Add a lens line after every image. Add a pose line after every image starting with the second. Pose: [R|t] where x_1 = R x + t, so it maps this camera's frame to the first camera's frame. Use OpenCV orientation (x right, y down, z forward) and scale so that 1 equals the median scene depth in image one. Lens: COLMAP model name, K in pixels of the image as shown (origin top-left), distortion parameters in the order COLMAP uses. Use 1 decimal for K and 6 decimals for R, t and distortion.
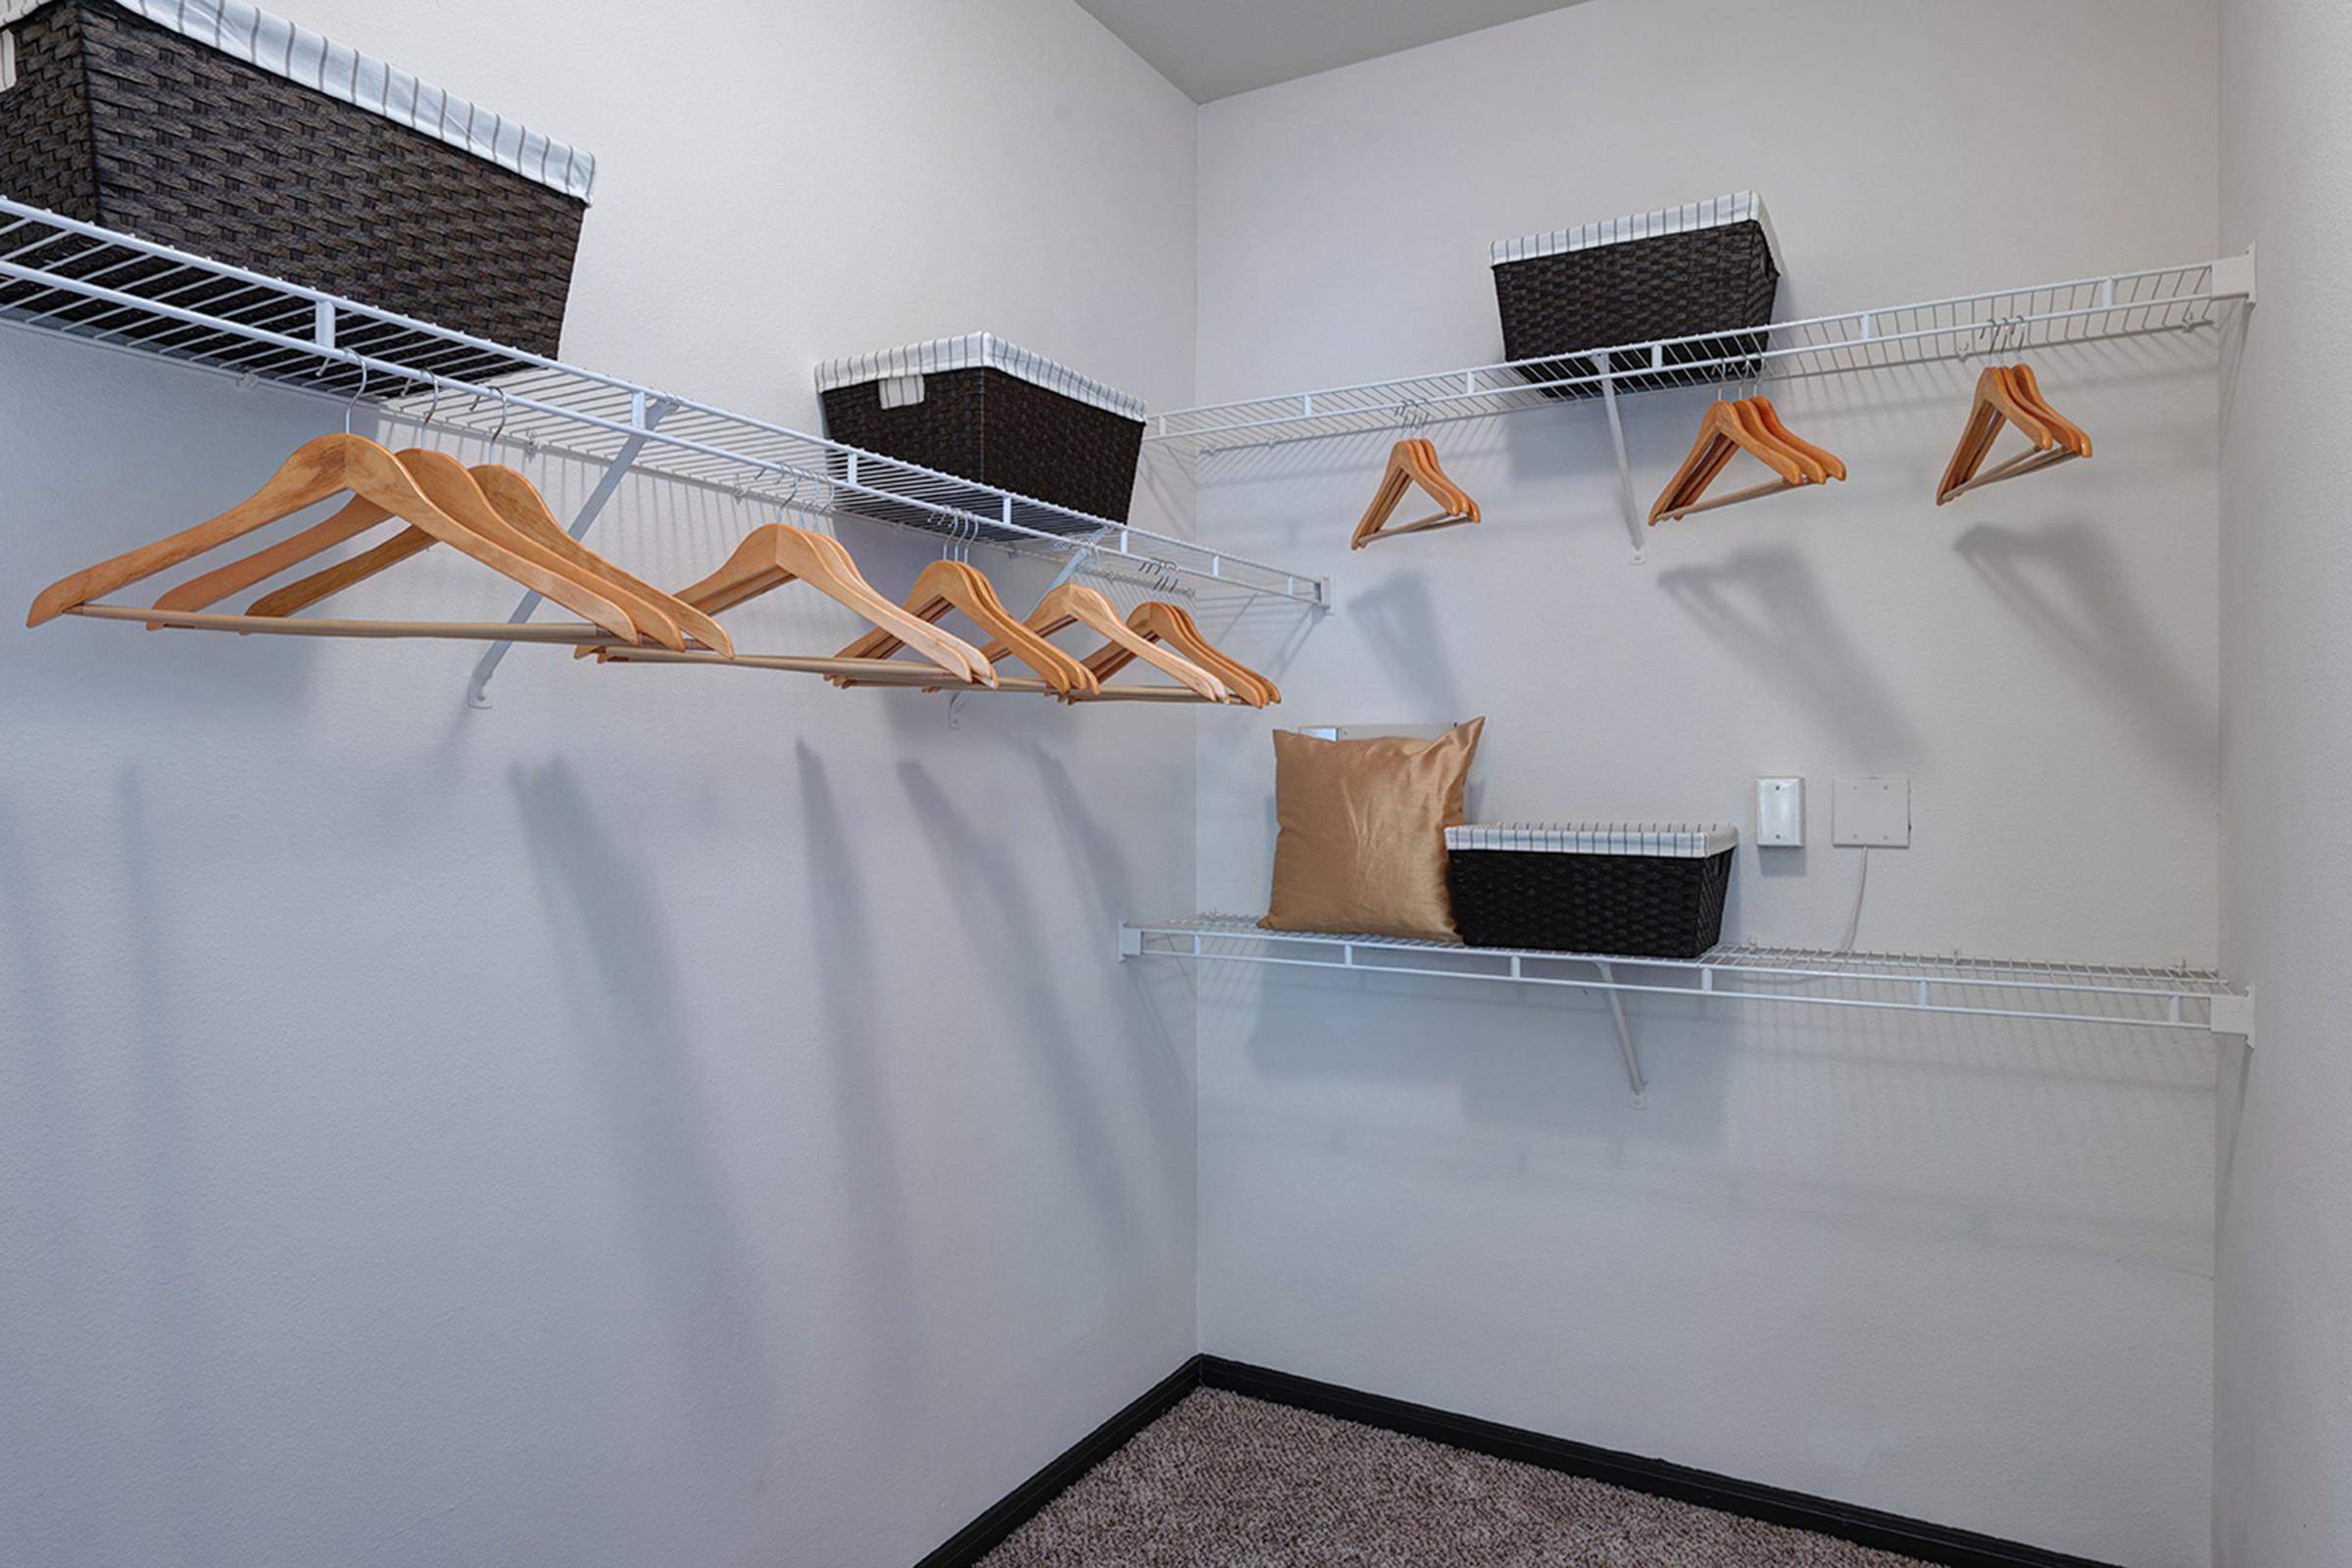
lens RADIAL K [[1451.2, 0, 1173.3], [0, 1451.2, 775.7], [0, 0, 1]] dist [-0.004591, -0.001408]
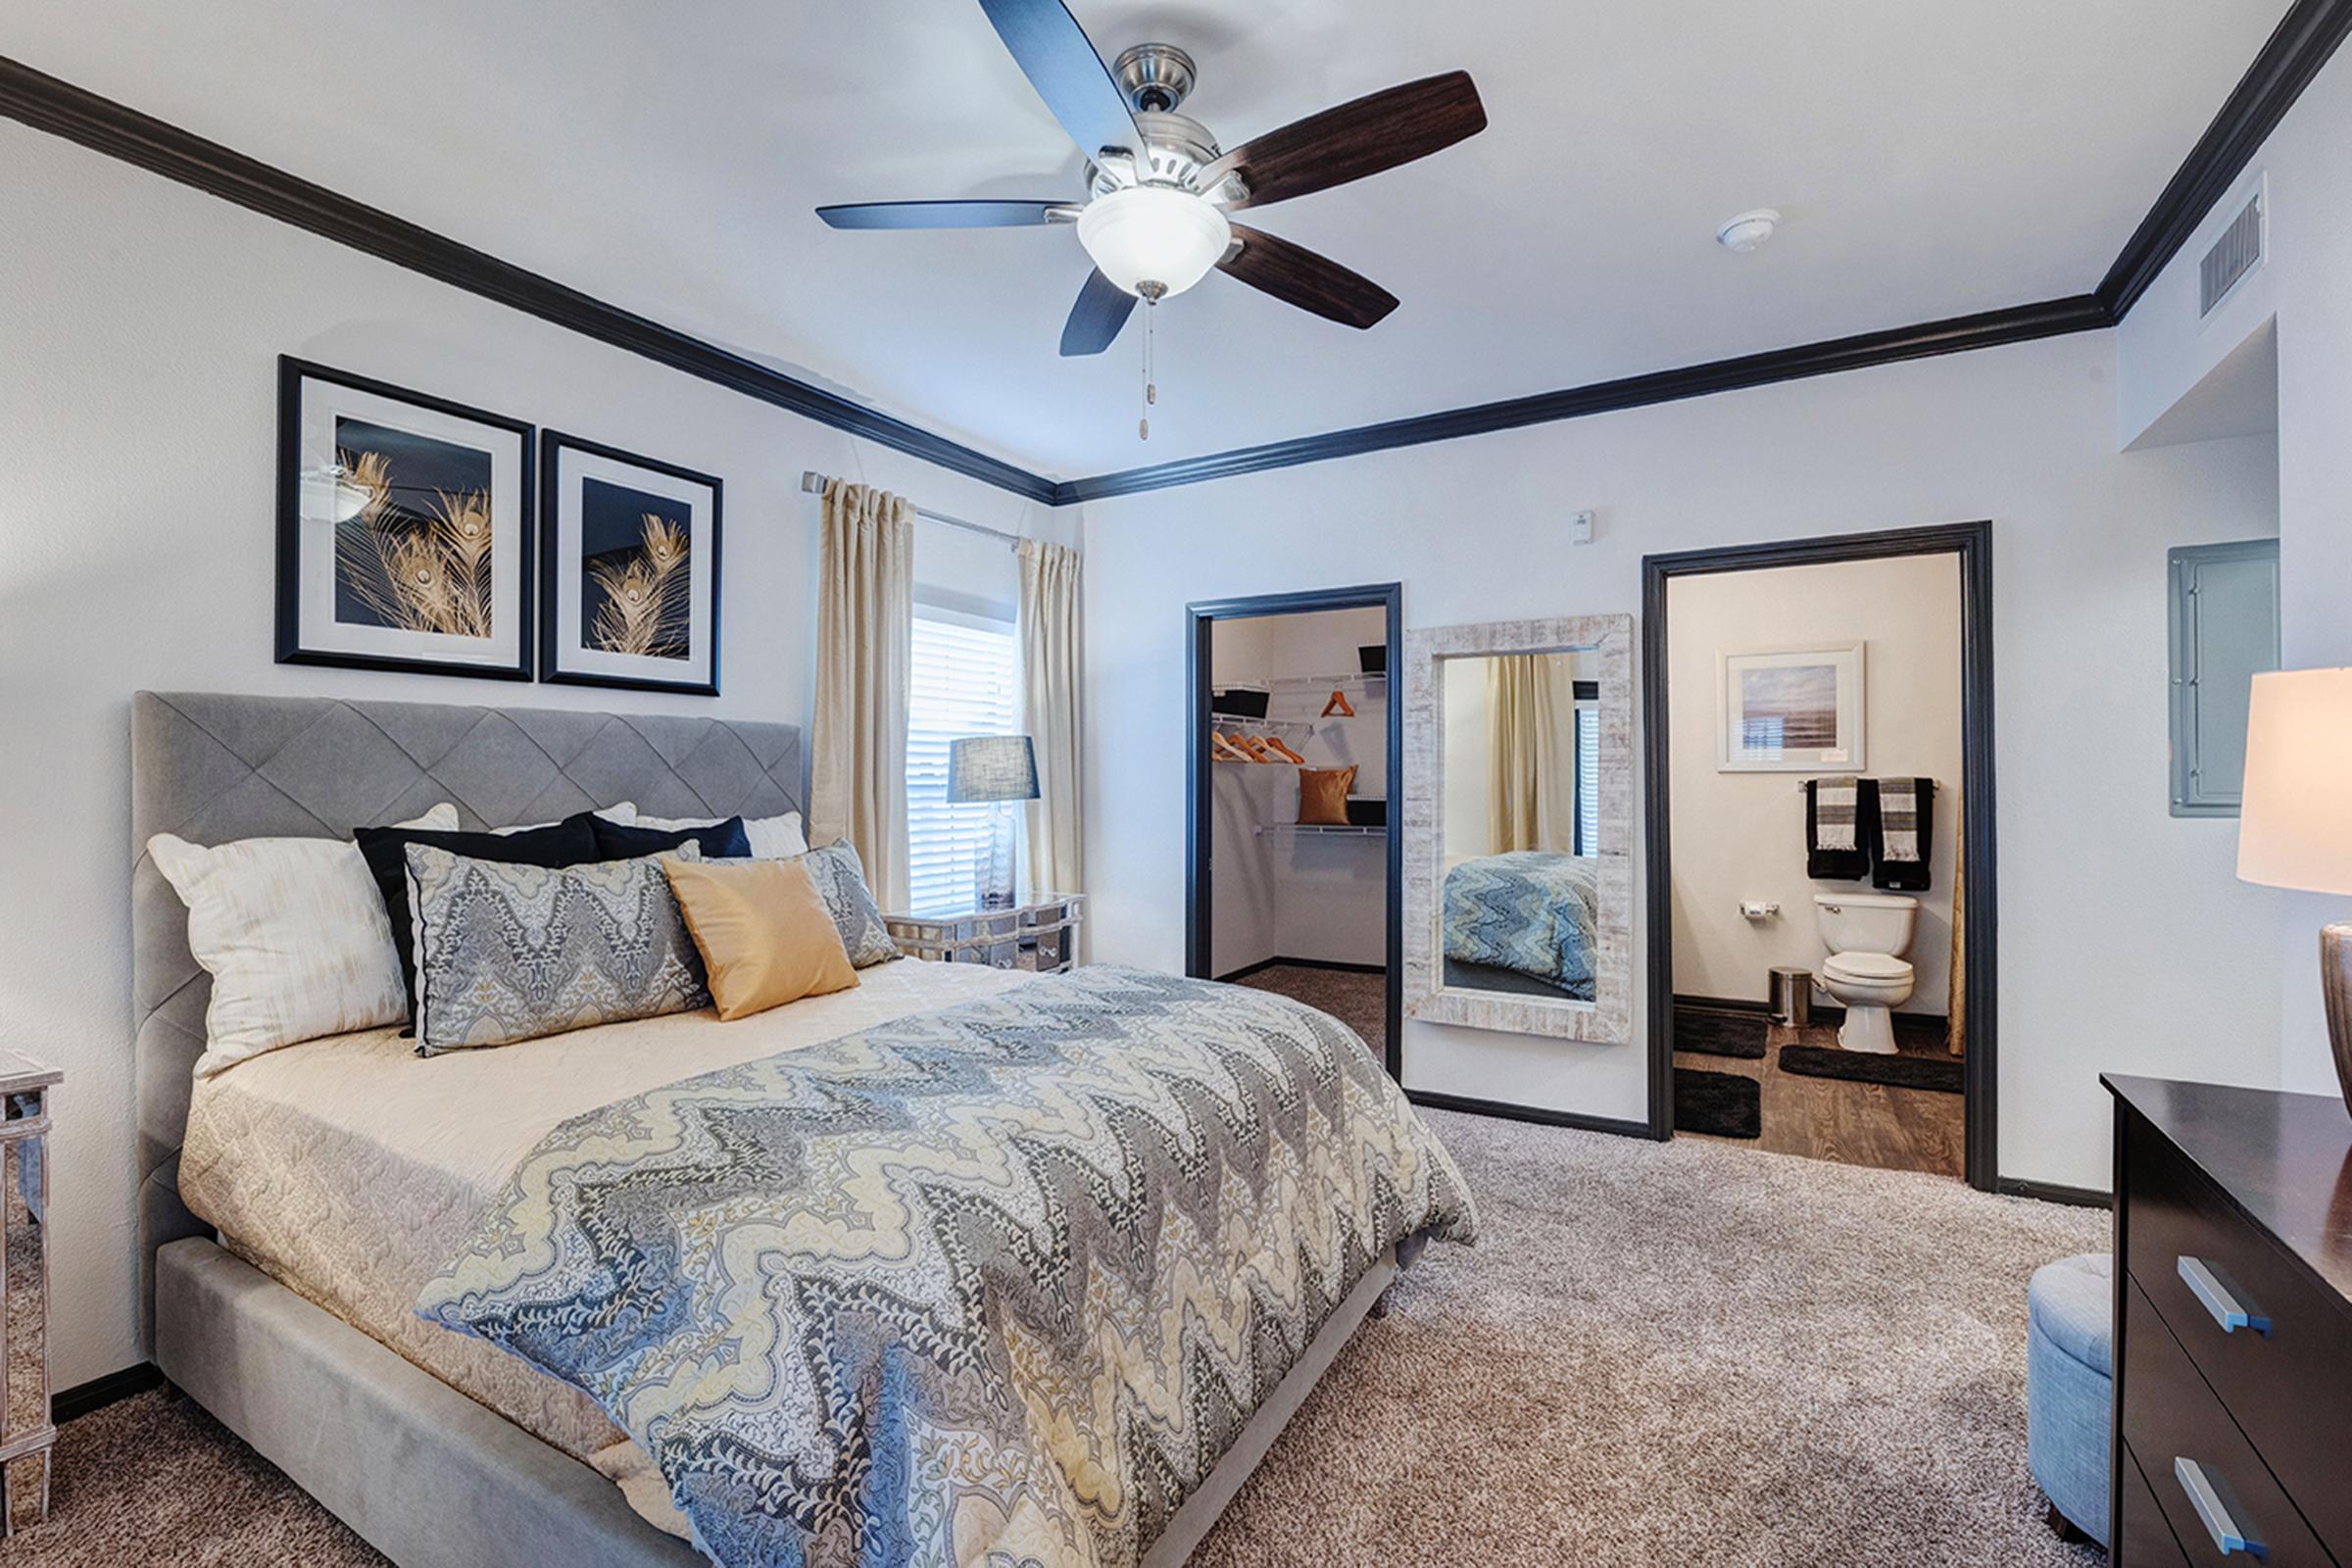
lens RADIAL K [[1034.9, 0, 1174.2], [0, 1034.9, 777.0], [0, 0, 1]] dist [-0.008795, -0.001316]
pose [[0.999916, -0.005209, -0.011851, -0.209509], [0.005141, 0.999970, -0.005719, 0.002866], [0.011880, 0.005658, 0.999913, -1.552554]]
